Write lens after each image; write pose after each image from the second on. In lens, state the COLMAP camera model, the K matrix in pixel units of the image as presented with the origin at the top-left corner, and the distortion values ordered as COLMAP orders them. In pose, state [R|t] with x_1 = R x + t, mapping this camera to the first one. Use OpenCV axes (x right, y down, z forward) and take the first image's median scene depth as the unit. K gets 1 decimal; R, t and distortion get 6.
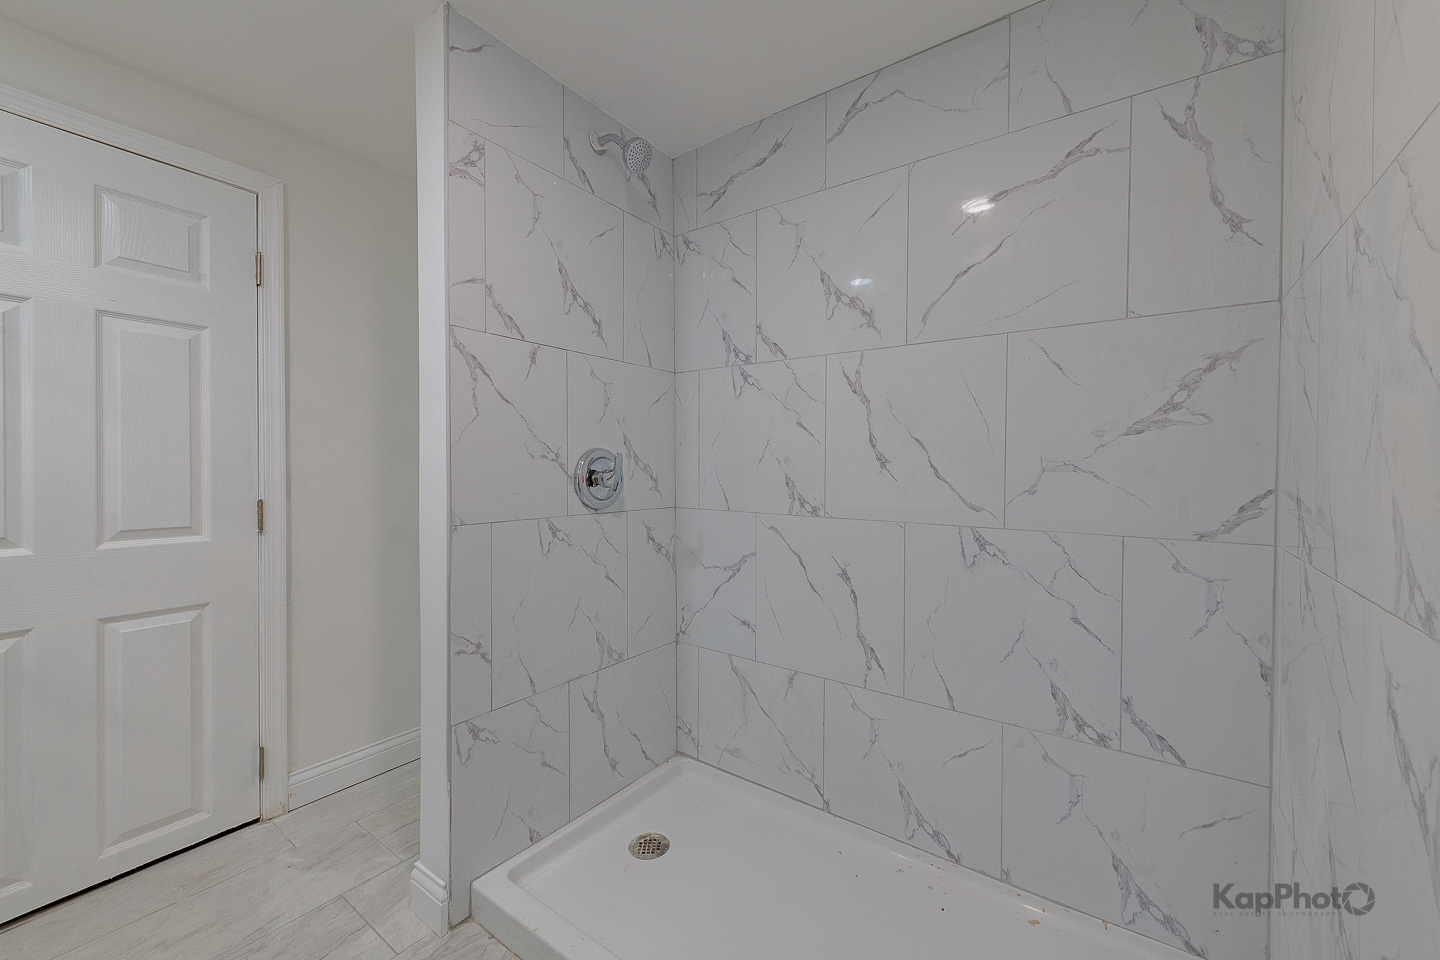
lens RADIAL K [[562.8, 0, 720.7], [0, 562.8, 476.7], [0, 0, 1]] dist [0.012474, -0.004581]
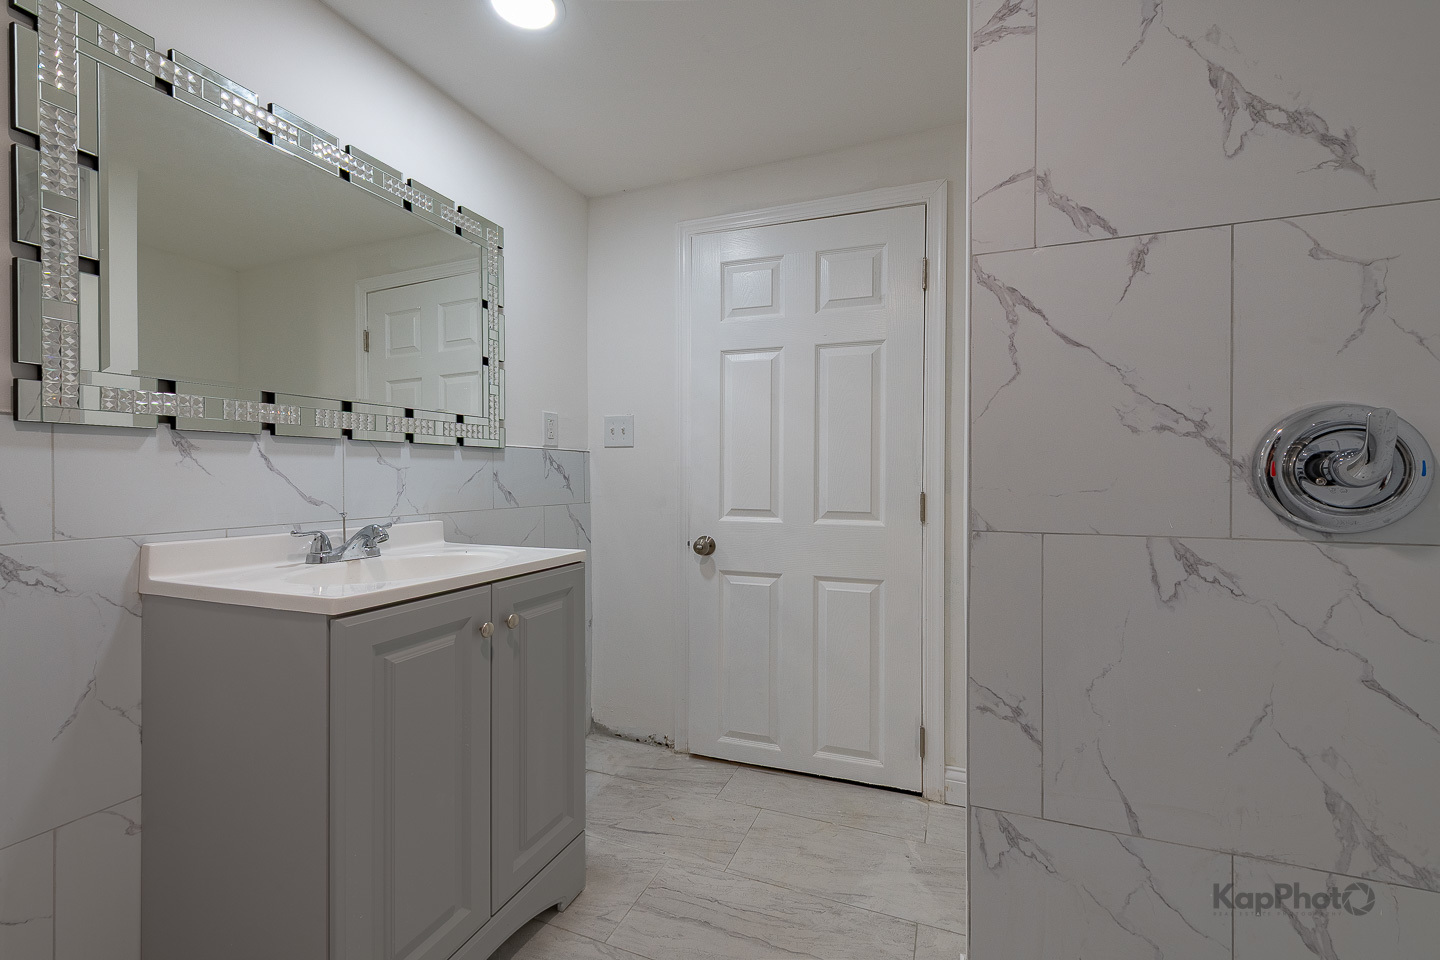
lens RADIAL K [[562.8, 0, 720.7], [0, 562.8, 476.7], [0, 0, 1]] dist [0.012474, -0.004581]
pose [[0.261727, 0.003936, -0.965134, 0.121650], [-0.011214, 0.999937, 0.001037, 0.017451], [0.965077, 0.010551, 0.261754, 0.423057]]
